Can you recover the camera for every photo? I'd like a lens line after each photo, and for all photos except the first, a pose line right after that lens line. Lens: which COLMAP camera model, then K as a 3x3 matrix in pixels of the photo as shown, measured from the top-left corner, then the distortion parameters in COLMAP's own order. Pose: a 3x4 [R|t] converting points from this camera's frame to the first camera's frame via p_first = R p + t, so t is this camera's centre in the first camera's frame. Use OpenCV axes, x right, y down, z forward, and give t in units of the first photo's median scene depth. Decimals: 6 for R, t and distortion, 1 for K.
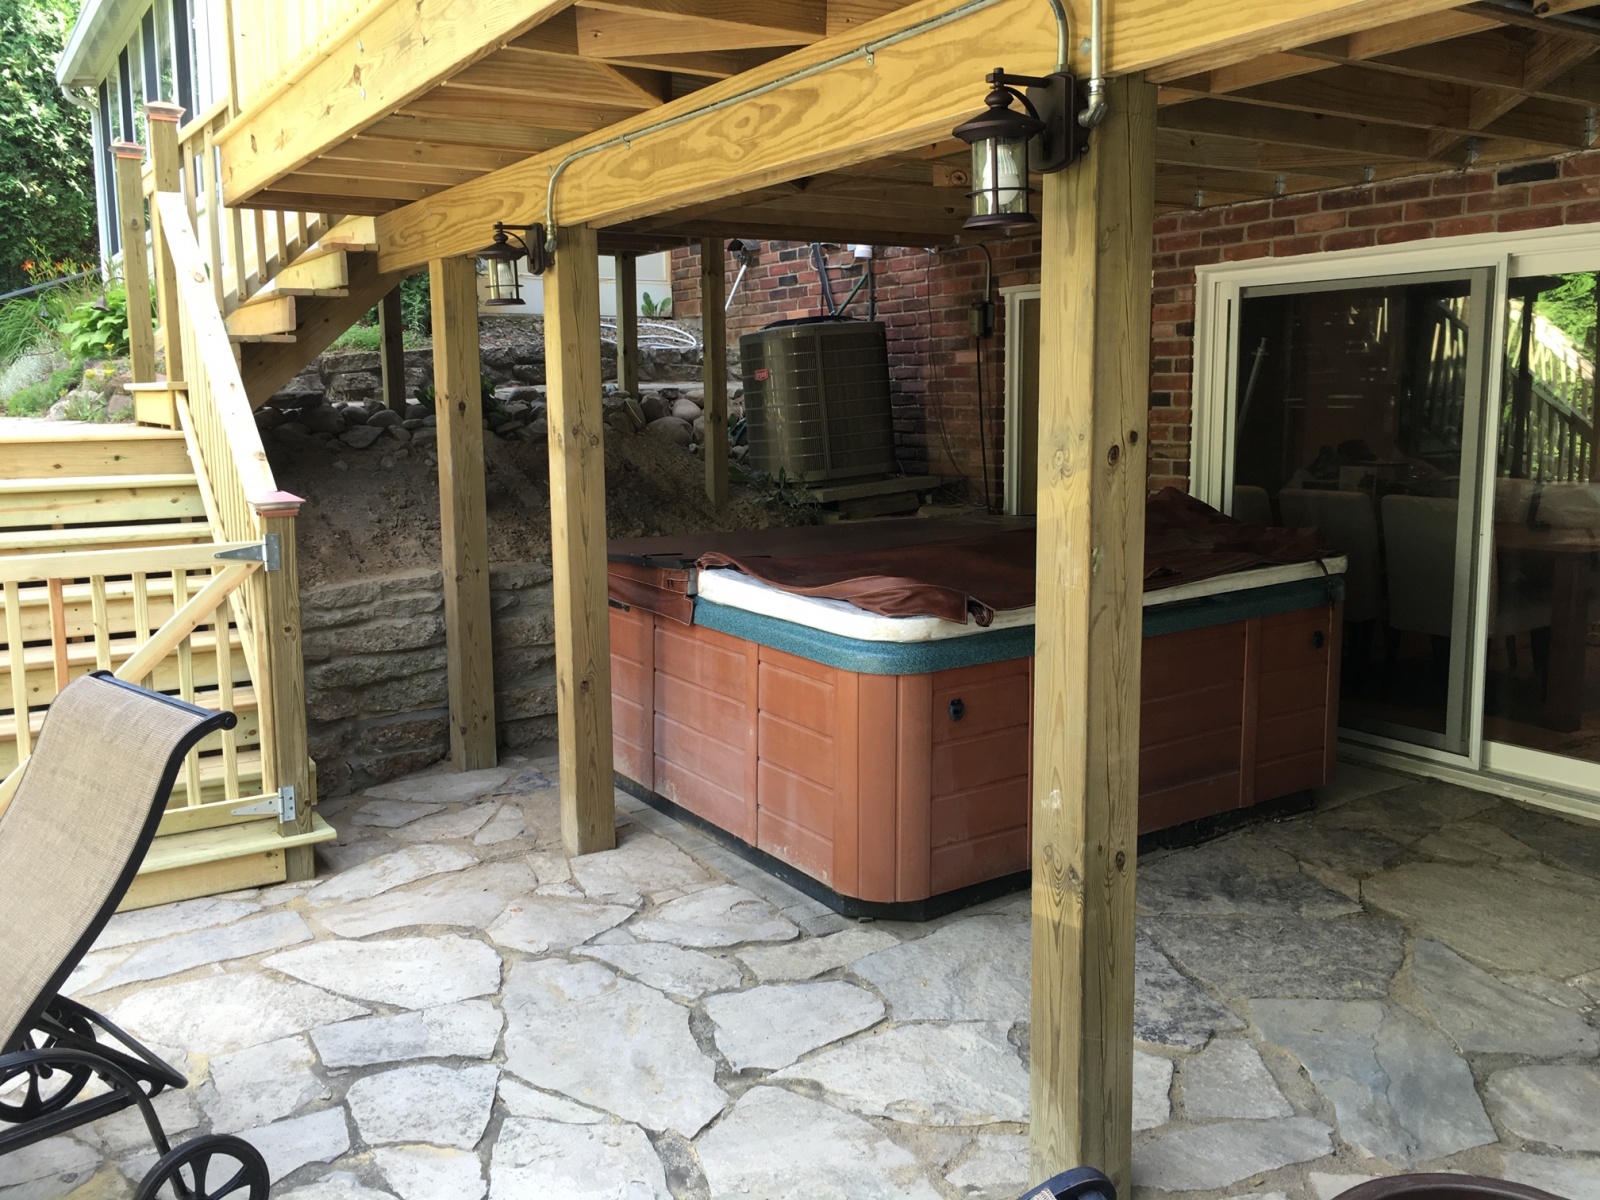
lens RADIAL K [[1371.6, 0, 786.2], [0, 1371.6, 576.7], [0, 0, 1]] dist [0.075054, -0.094402]
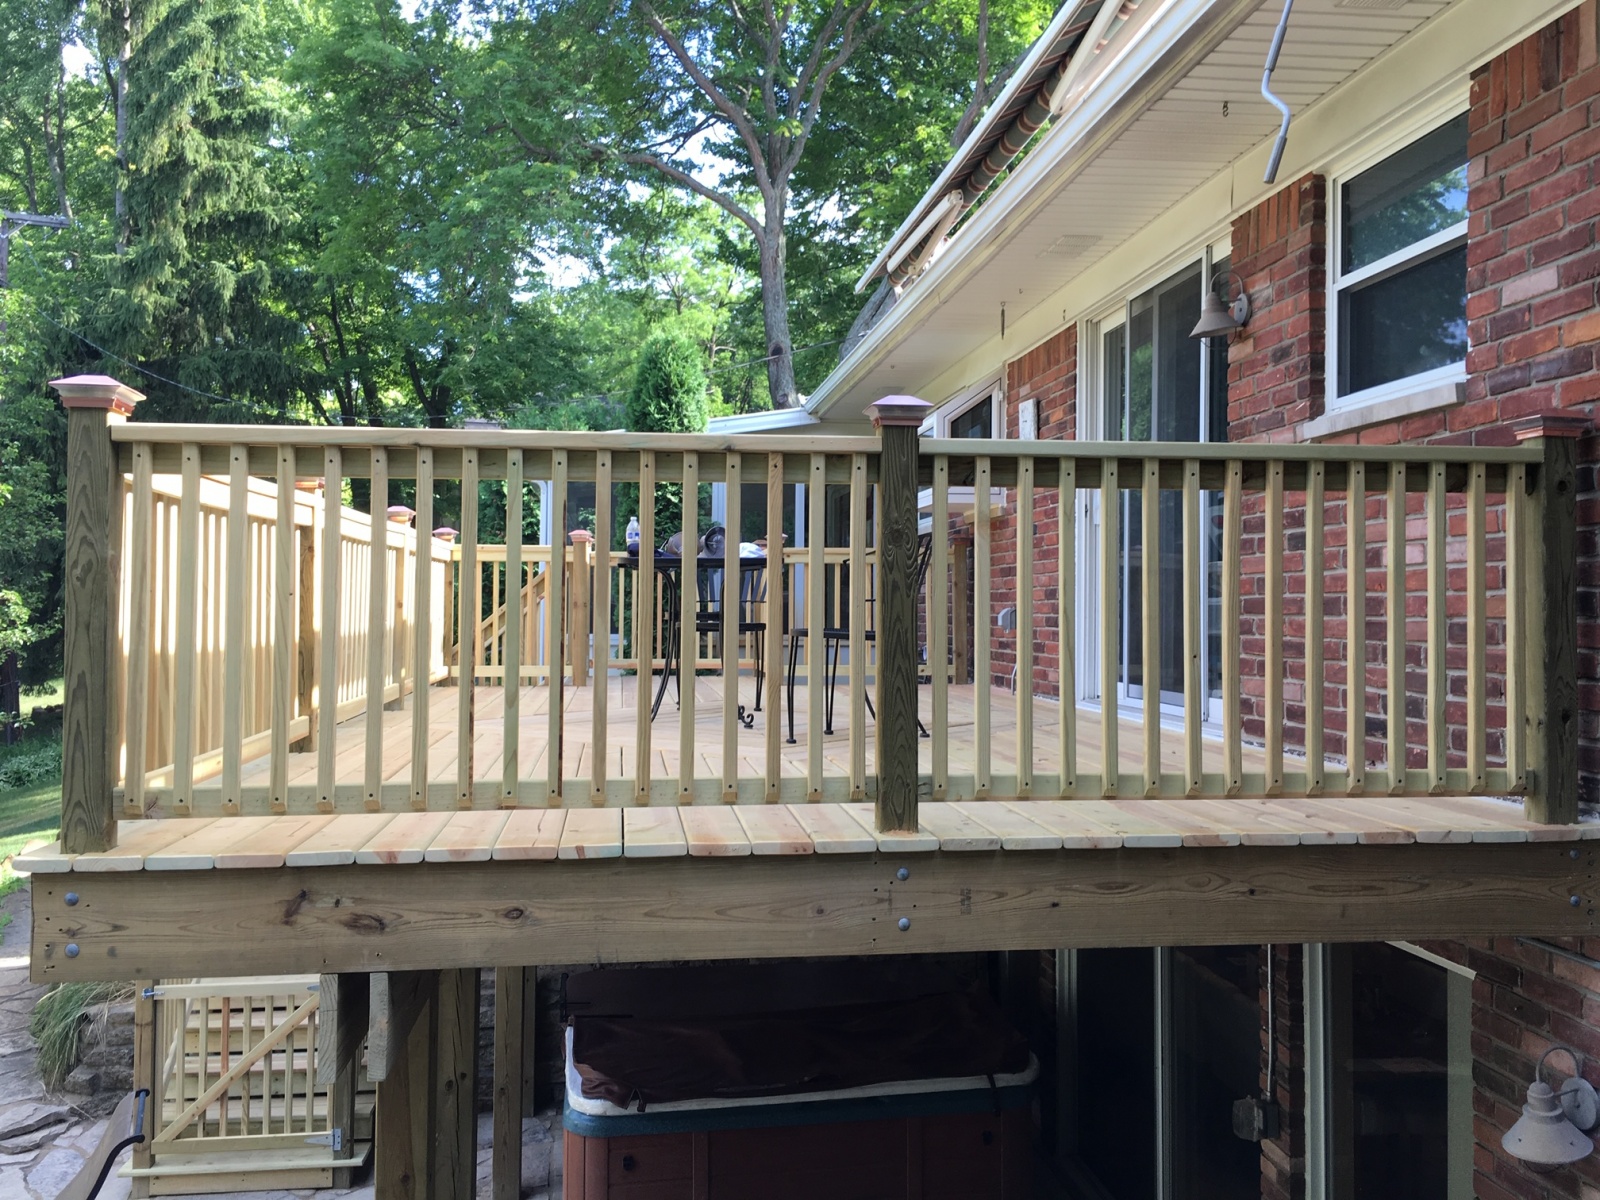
lens RADIAL K [[1371.6, 0, 792.1], [0, 1371.6, 598.1], [0, 0, 1]] dist [0.075054, -0.094402]
pose [[0.909491, 0.013258, -0.415513, 0.846641], [-0.071404, 0.989620, -0.124715, -0.319392], [0.409546, 0.143096, 0.900997, -0.380891]]
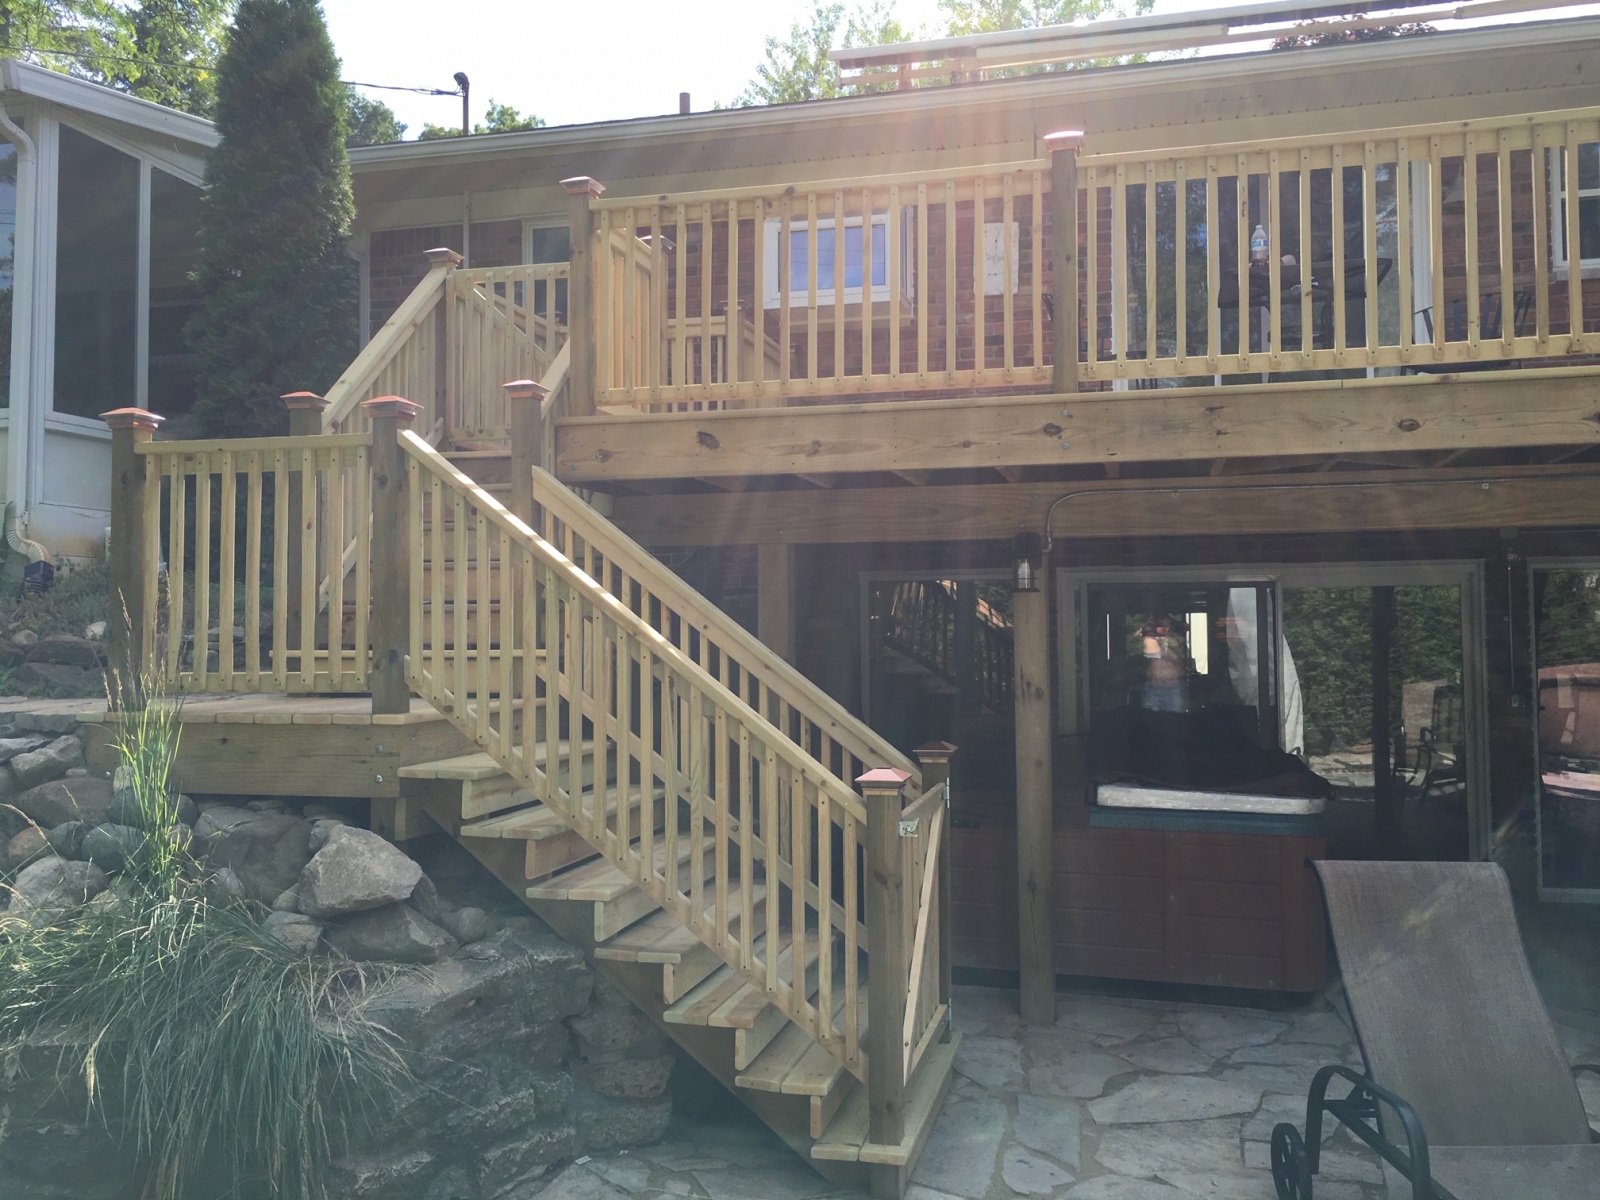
lens RADIAL K [[1371.6, 0, 800.4], [0, 1371.6, 583.0], [0, 0, 1]] dist [0.075054, -0.094402]
pose [[0.724172, 0.028625, 0.689025, -1.281431], [0.092169, 0.986157, -0.137840, -0.043644], [-0.683432, 0.163327, 0.711509, 0.205707]]
